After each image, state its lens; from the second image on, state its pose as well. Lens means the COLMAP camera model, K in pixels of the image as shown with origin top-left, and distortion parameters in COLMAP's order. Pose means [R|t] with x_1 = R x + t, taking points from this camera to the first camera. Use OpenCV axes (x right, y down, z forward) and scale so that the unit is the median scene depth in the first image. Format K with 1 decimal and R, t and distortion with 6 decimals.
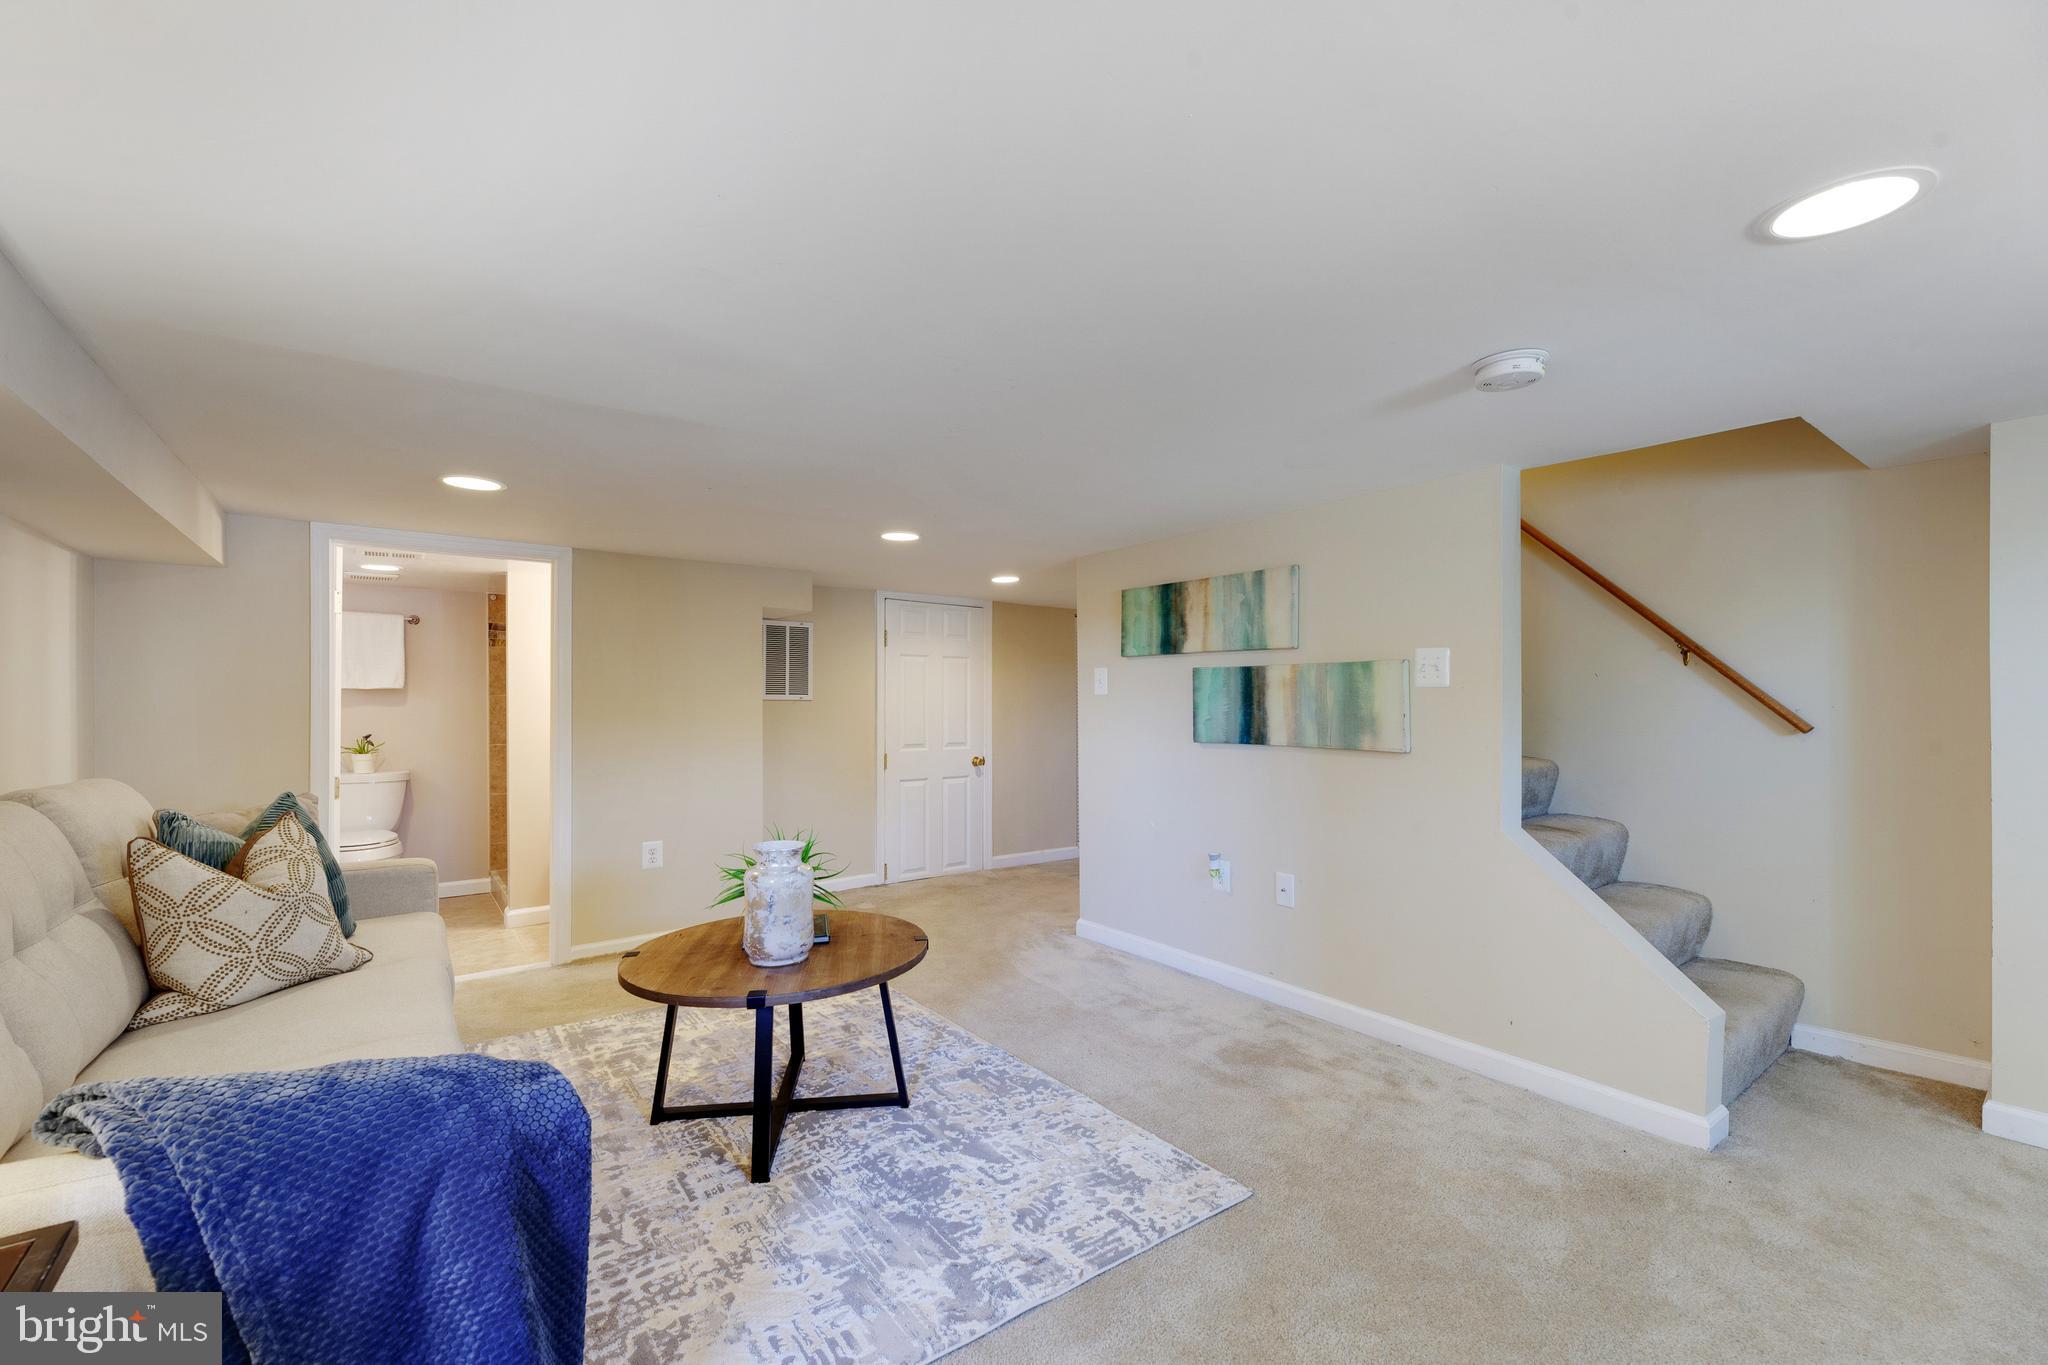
lens RADIAL K [[838.4, 0, 1016.4], [0, 838.4, 695.8], [0, 0, 1]] dist [-0.002084, 0.000345]
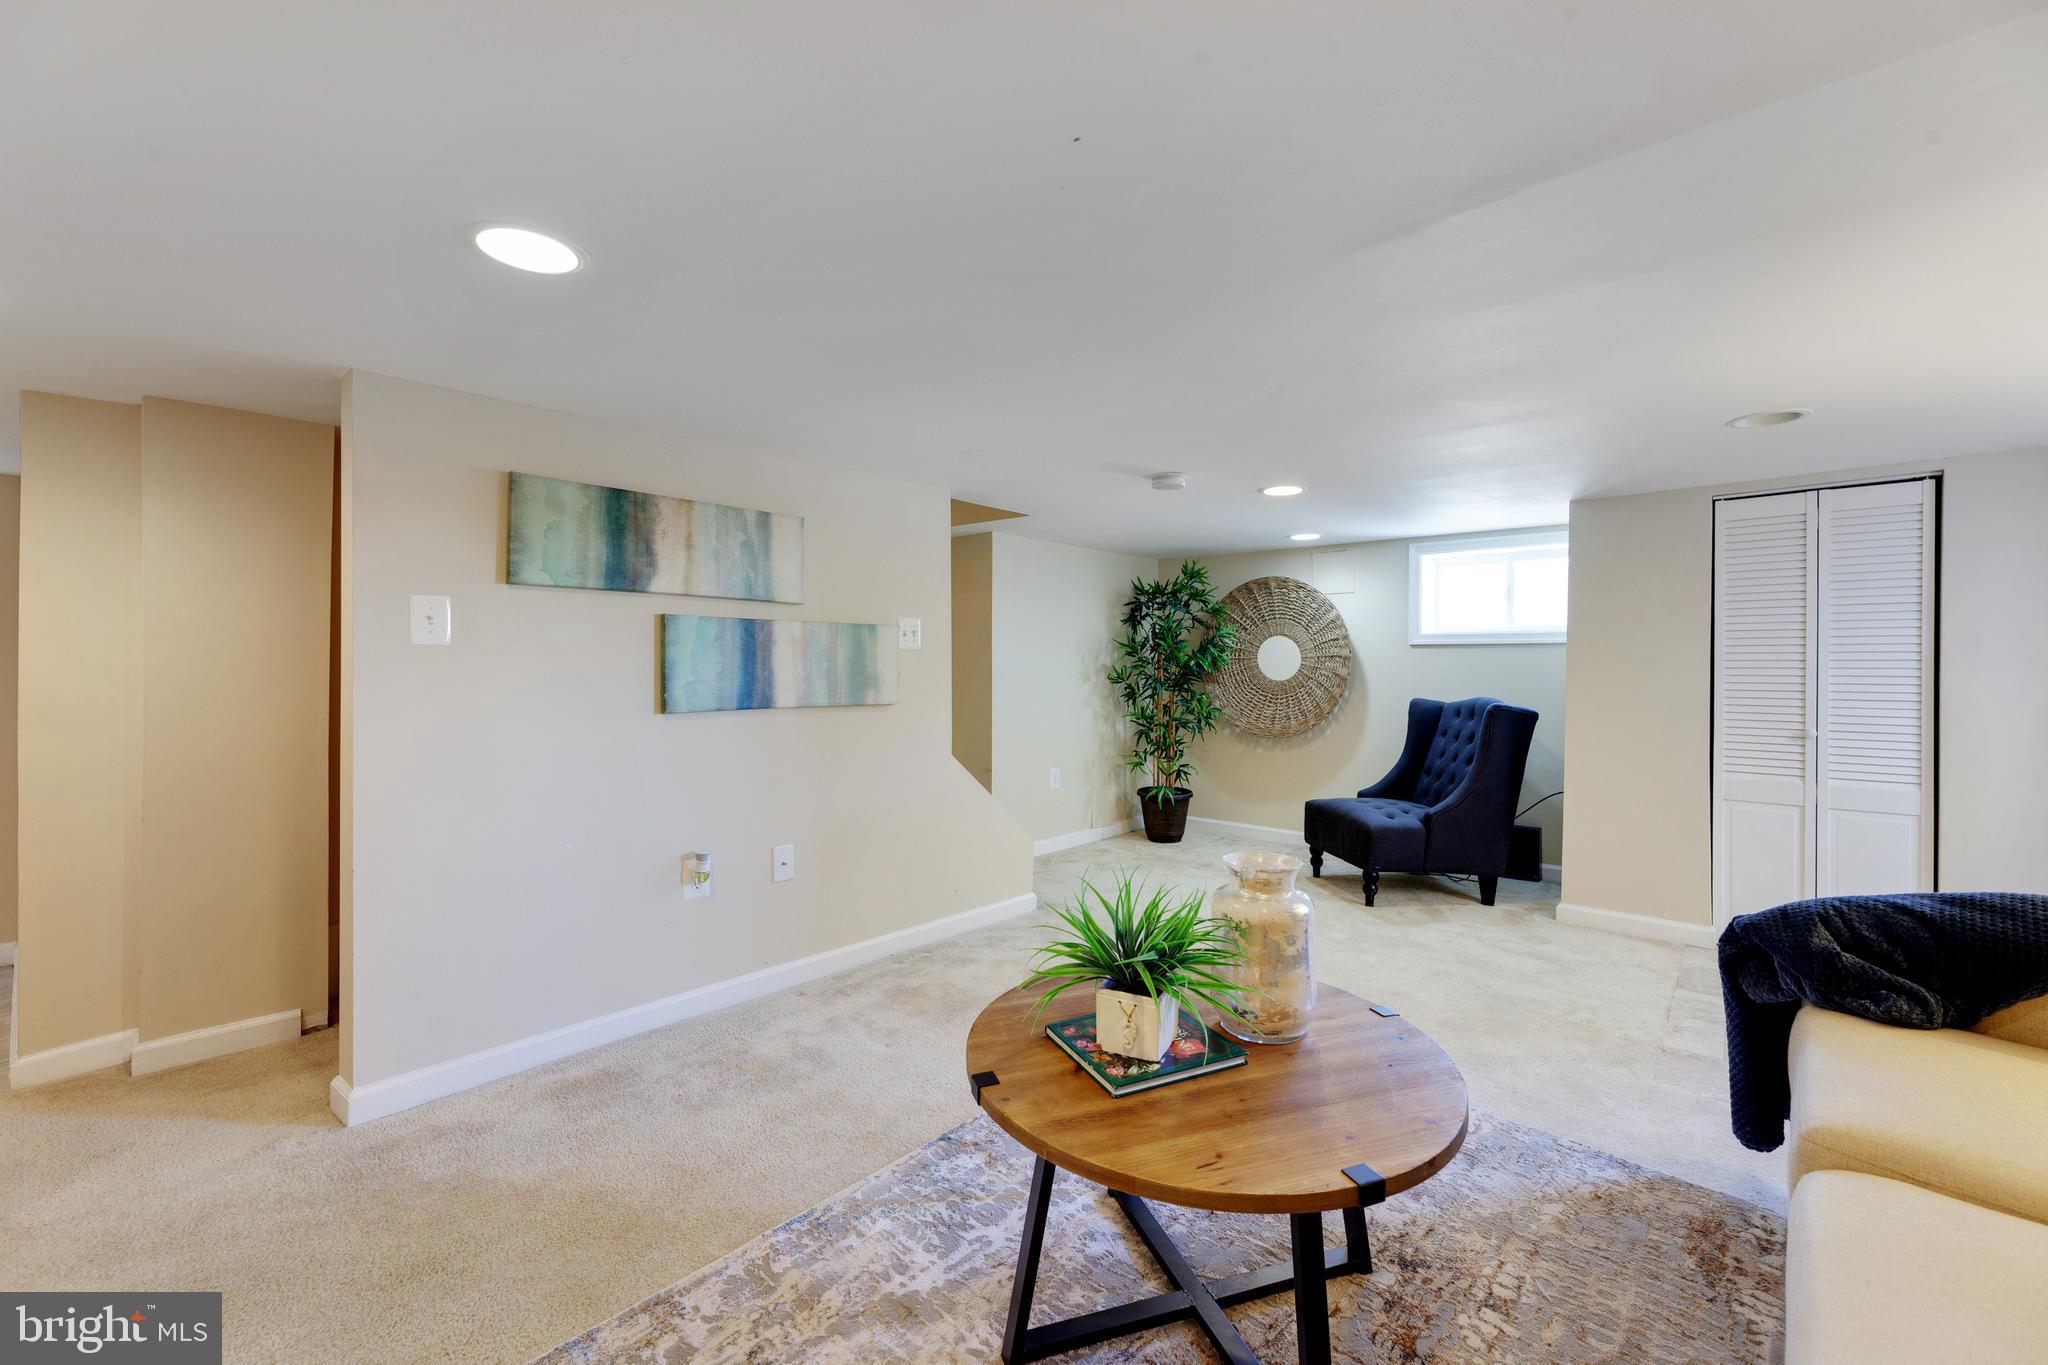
lens RADIAL K [[838.4, 0, 1018.6], [0, 838.4, 664.9], [0, 0, 1]] dist [-0.002084, 0.000345]
pose [[-0.186551, 0.005371, 0.982431, -0.621834], [-0.004181, 0.999972, -0.006261, 0.016425], [-0.982436, -0.005275, -0.186523, 0.893415]]
